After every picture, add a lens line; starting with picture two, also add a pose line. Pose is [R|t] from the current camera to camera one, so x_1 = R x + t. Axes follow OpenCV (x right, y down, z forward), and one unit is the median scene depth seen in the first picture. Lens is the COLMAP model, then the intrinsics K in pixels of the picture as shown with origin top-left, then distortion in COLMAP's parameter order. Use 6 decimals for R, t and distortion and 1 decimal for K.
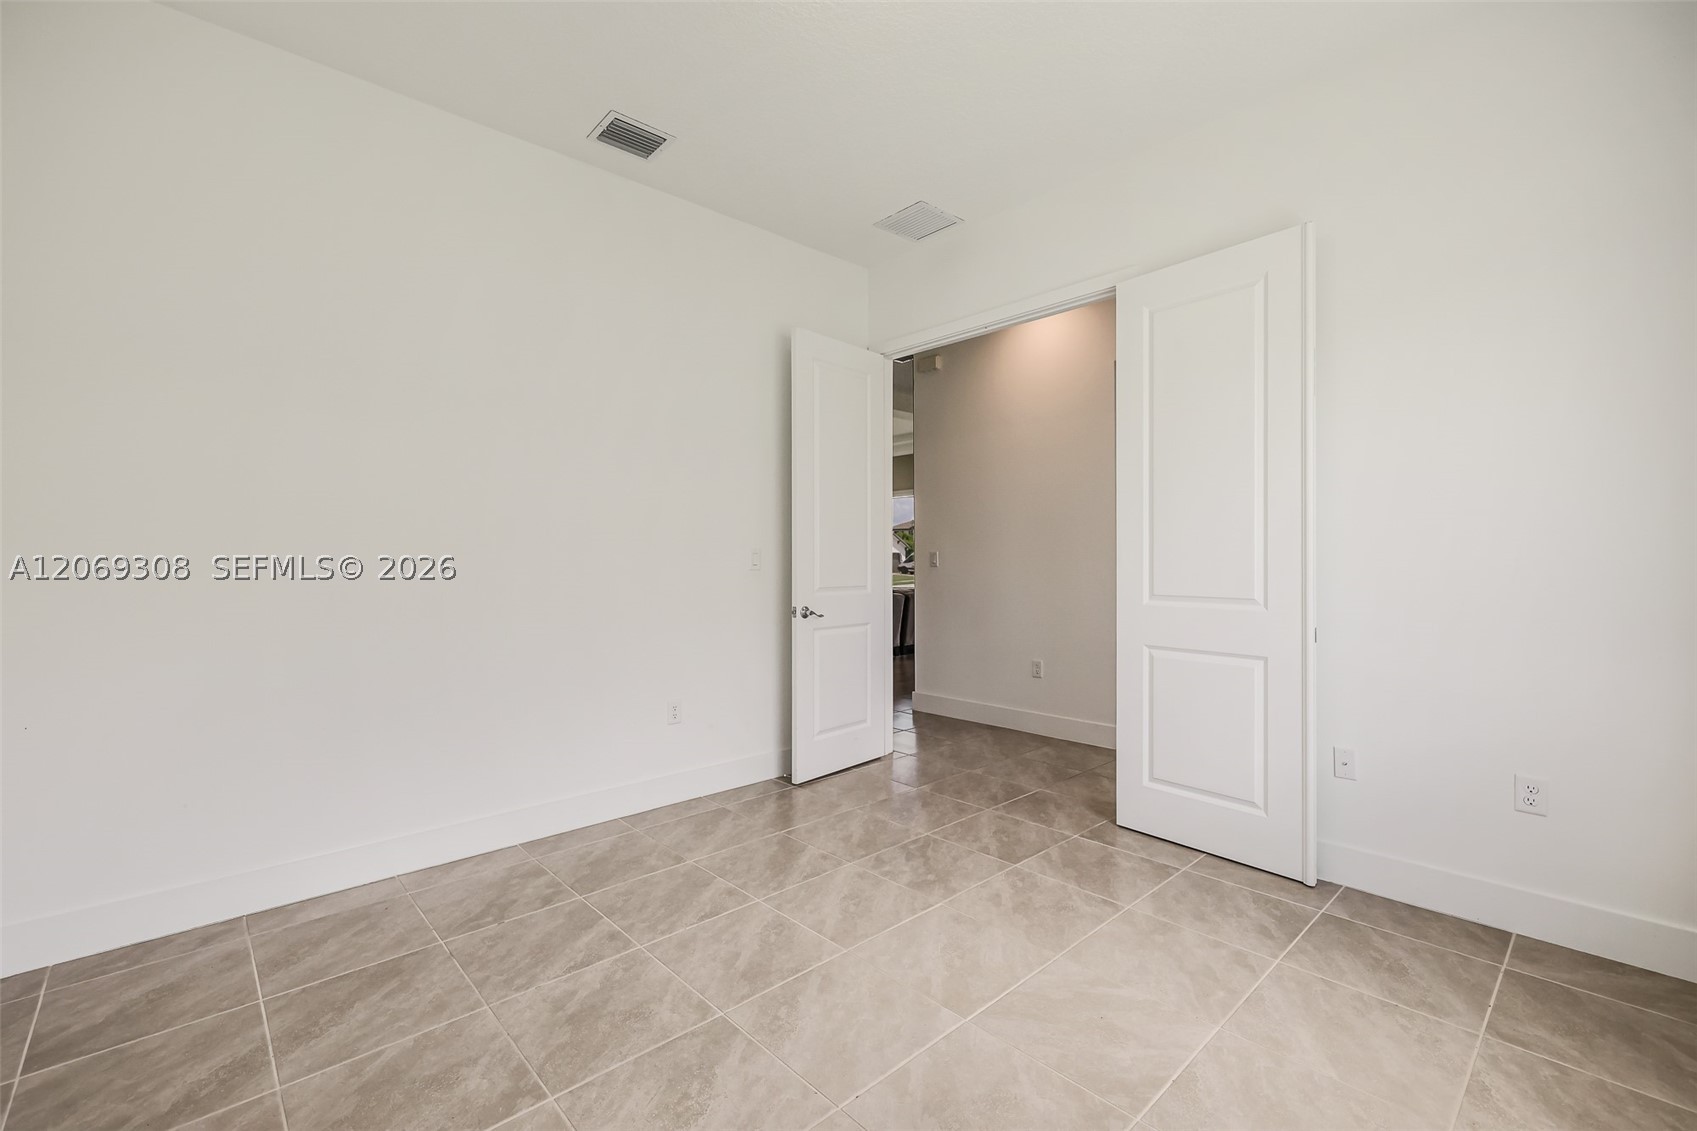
lens RADIAL K [[719.8, 0, 809.1], [0, 719.8, 569.7], [0, 0, 1]] dist [0.003049, 0.000553]
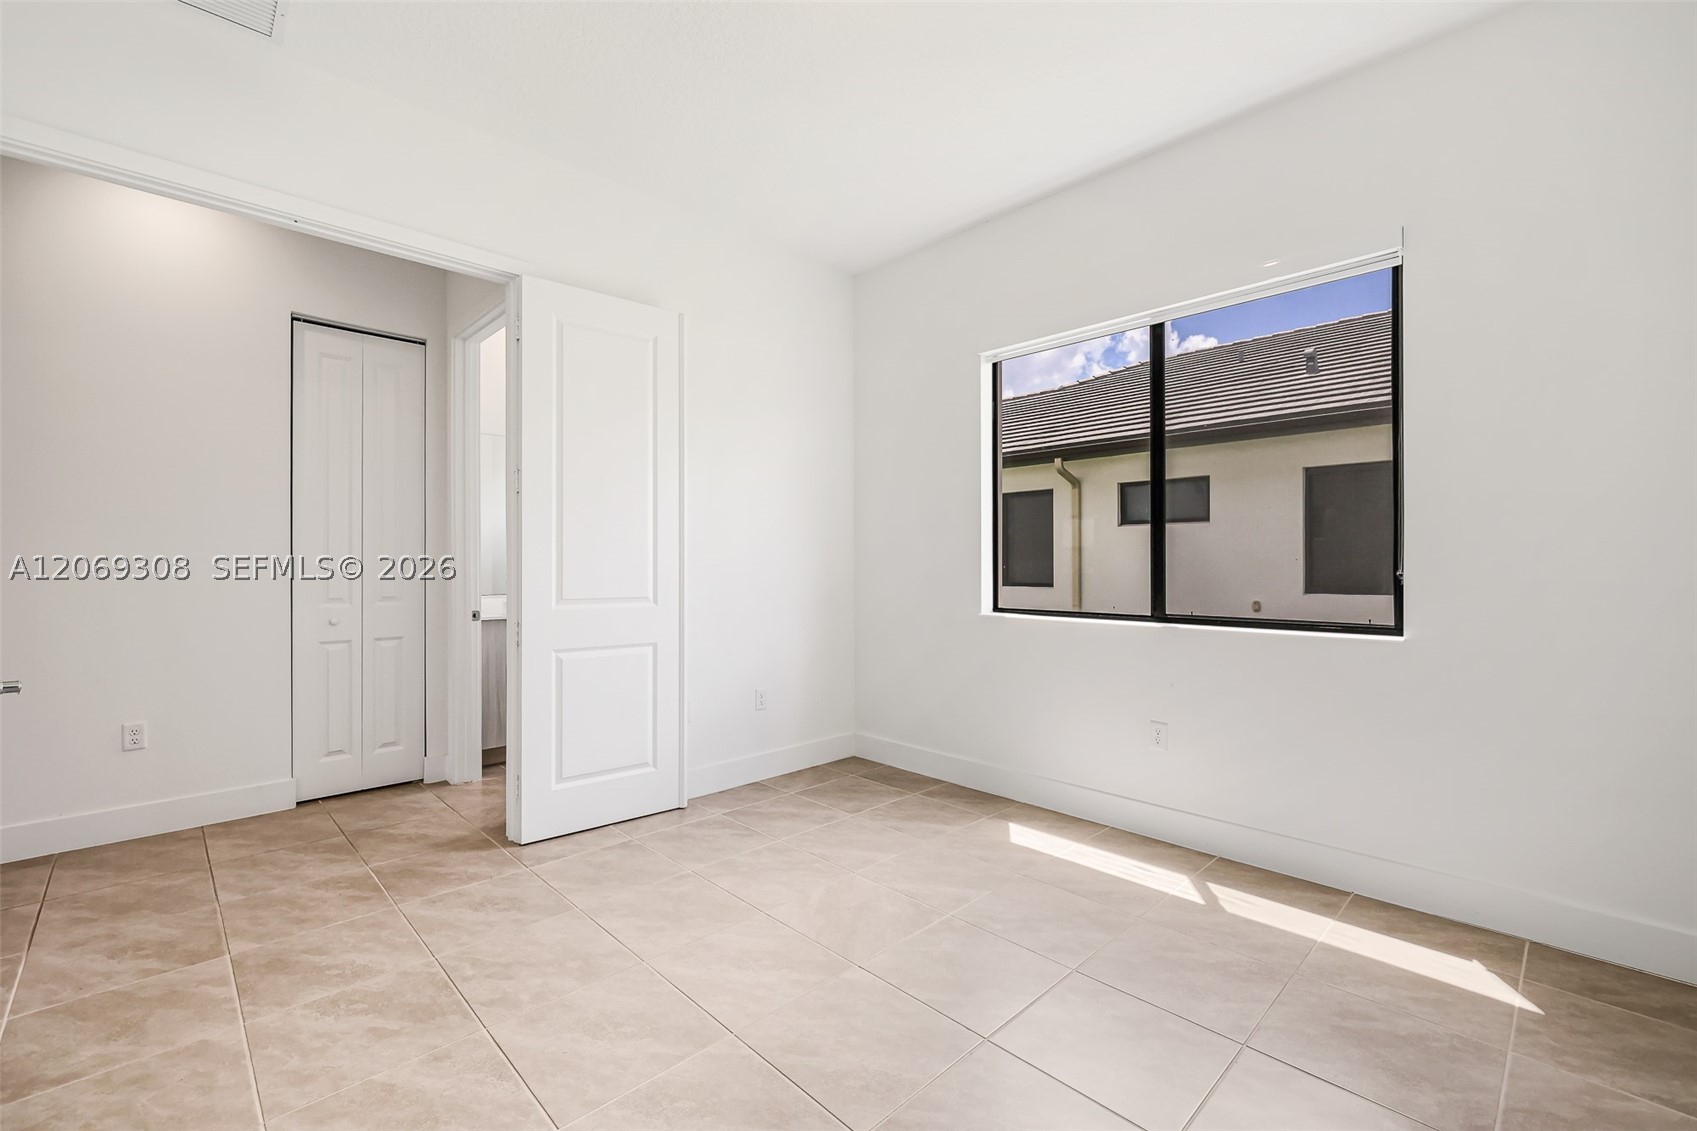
lens RADIAL K [[719.8, 0, 843.5], [0, 719.8, 561.5], [0, 0, 1]] dist [0.003049, 0.000553]
pose [[-0.049650, 0.010109, 0.998716, -0.592421], [0.012267, 0.999880, -0.009511, -0.003655], [-0.998691, 0.011779, -0.049768, 0.681795]]
